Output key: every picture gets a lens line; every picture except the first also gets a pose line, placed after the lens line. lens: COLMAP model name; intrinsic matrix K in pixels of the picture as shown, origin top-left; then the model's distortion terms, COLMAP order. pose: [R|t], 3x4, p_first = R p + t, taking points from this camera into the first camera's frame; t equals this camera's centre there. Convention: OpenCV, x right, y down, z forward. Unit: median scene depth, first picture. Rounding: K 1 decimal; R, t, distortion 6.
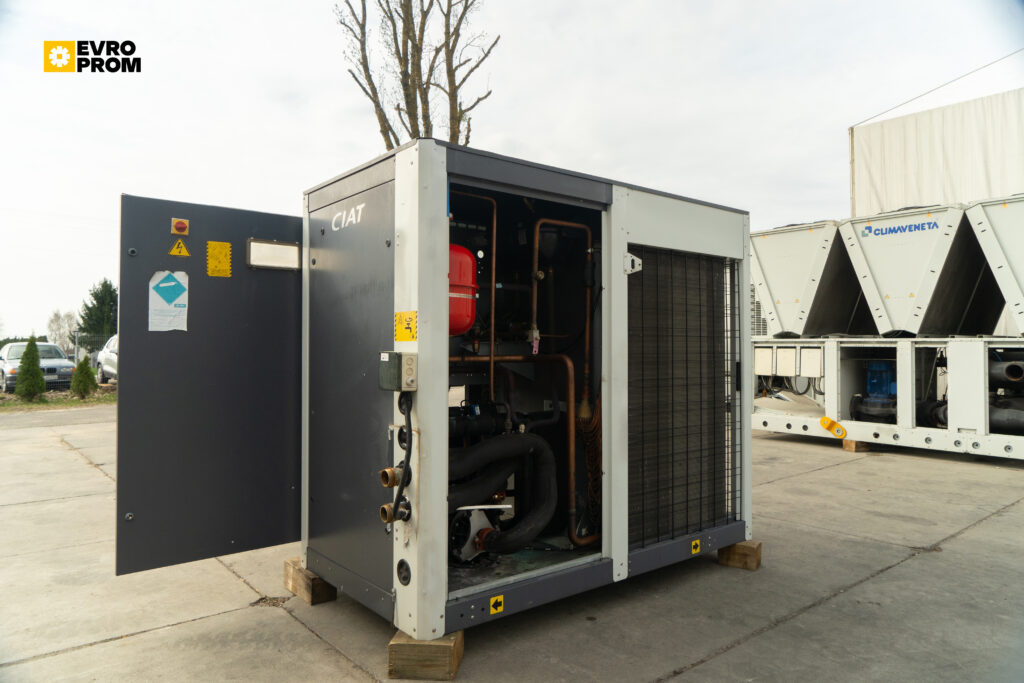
lens RADIAL K [[685.6, 0, 512.0], [0, 685.6, 341.5], [0, 0, 1]] dist [-0.011431, 0.004136]
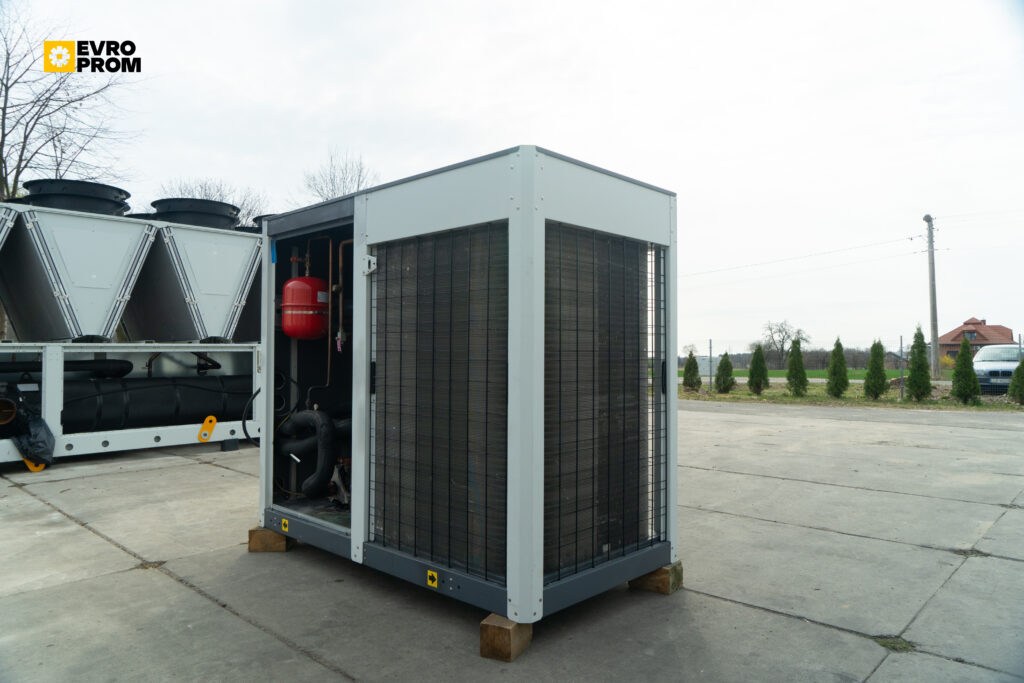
lens RADIAL K [[685.6, 0, 512.0], [0, 685.6, 341.5], [0, 0, 1]] dist [-0.011431, 0.004136]
pose [[0.125606, -0.016316, -0.991946, 1.228913], [0.010124, 0.999834, -0.015164, 0.021358], [0.992028, -0.008138, 0.125751, 1.083429]]
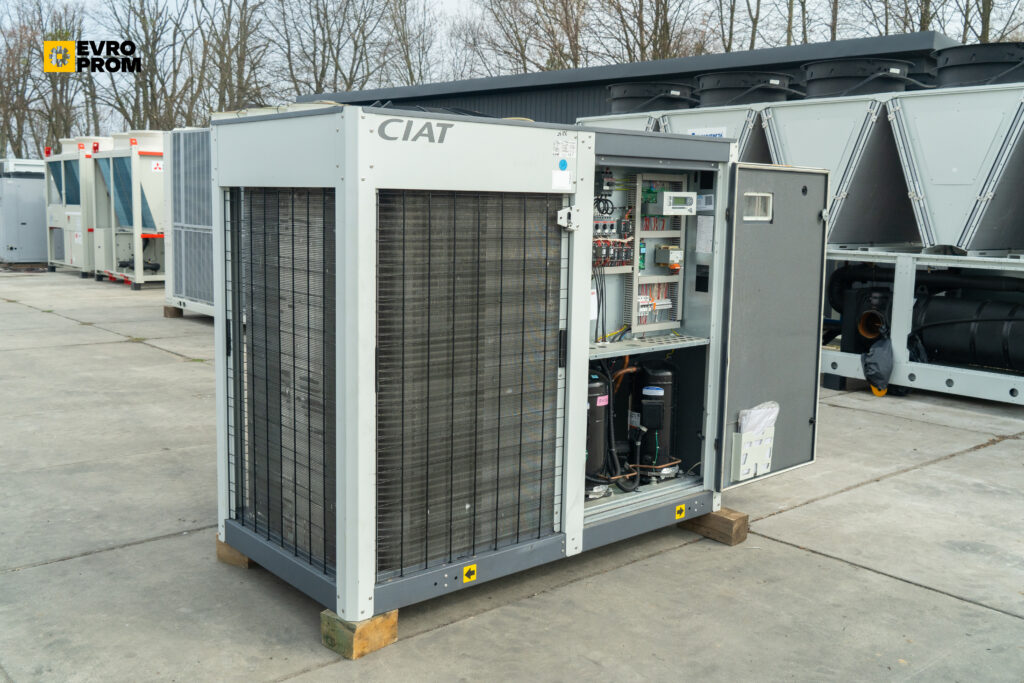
lens RADIAL K [[980.3, 0, 512.0], [0, 980.3, 341.5], [0, 0, 1]] dist [0.002710, 0.006344]
pose [[-0.999453, -0.016606, -0.028609, 0.057535], [-0.020313, 0.990698, 0.134553, -0.117589], [0.026109, 0.135061, -0.990493, 2.523545]]
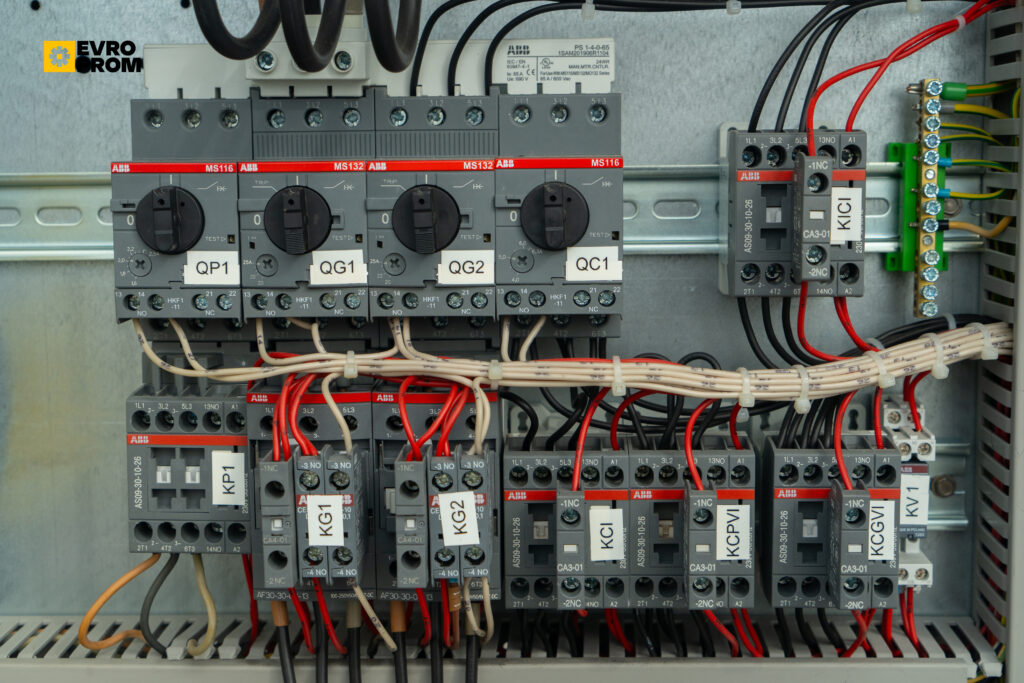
lens RADIAL K [[1392.4, 0, 512.0], [0, 1392.4, 341.5], [0, 0, 1]] dist [-0.002327, -0.002792]
pose [[-0.758652, -0.071565, 0.647553, -0.225103], [0.001432, 0.993763, 0.111505, -0.098770], [-0.651494, 0.085520, -0.753818, 1.265326]]
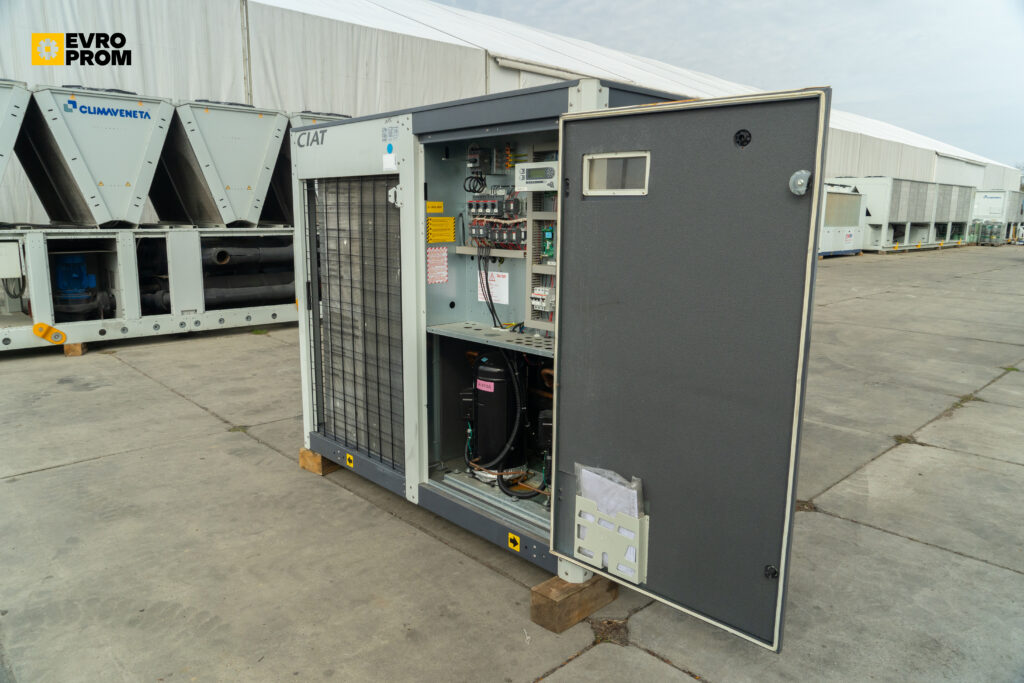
lens RADIAL K [[700.5, 0, 512.0], [0, 700.5, 341.5], [0, 0, 1]] dist [-0.014637, 0.001542]
pose [[-0.077242, -0.186791, 0.979358, -1.069517], [-0.015633, 0.982399, 0.186138, -0.091704], [-0.996890, -0.000933, -0.078802, 1.183802]]
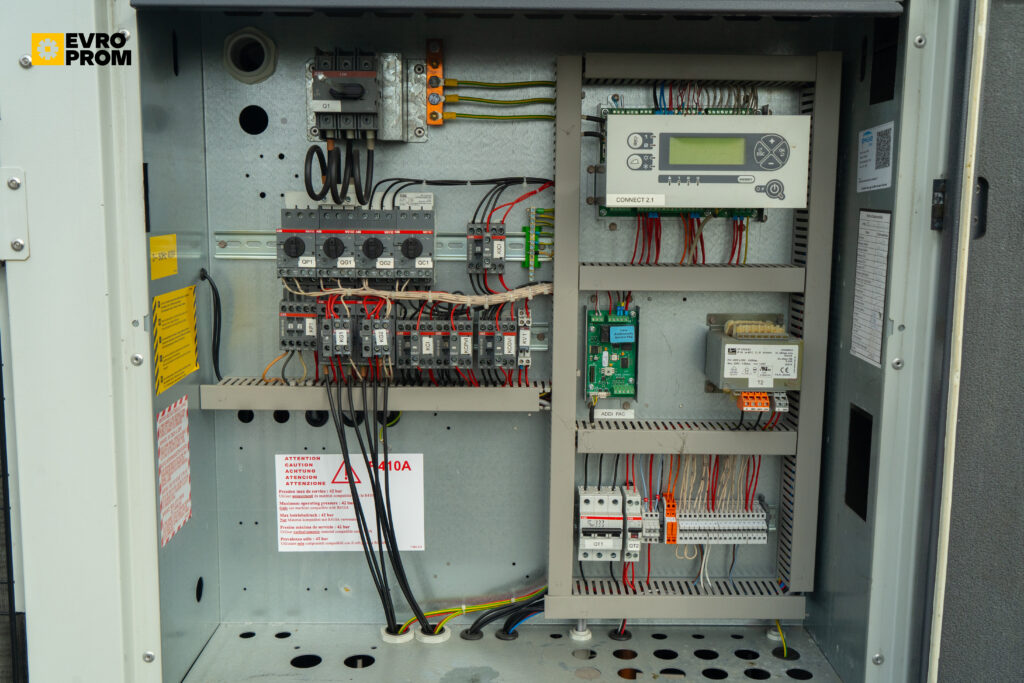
lens RADIAL K [[980.3, 0, 512.0], [0, 980.3, 341.5], [0, 0, 1]] dist [0.002710, 0.006344]
pose [[-0.788818, -0.093776, 0.607431, -0.390594], [-0.019011, 0.991542, 0.128387, -0.108996], [-0.614333, 0.089726, -0.783929, 1.418521]]
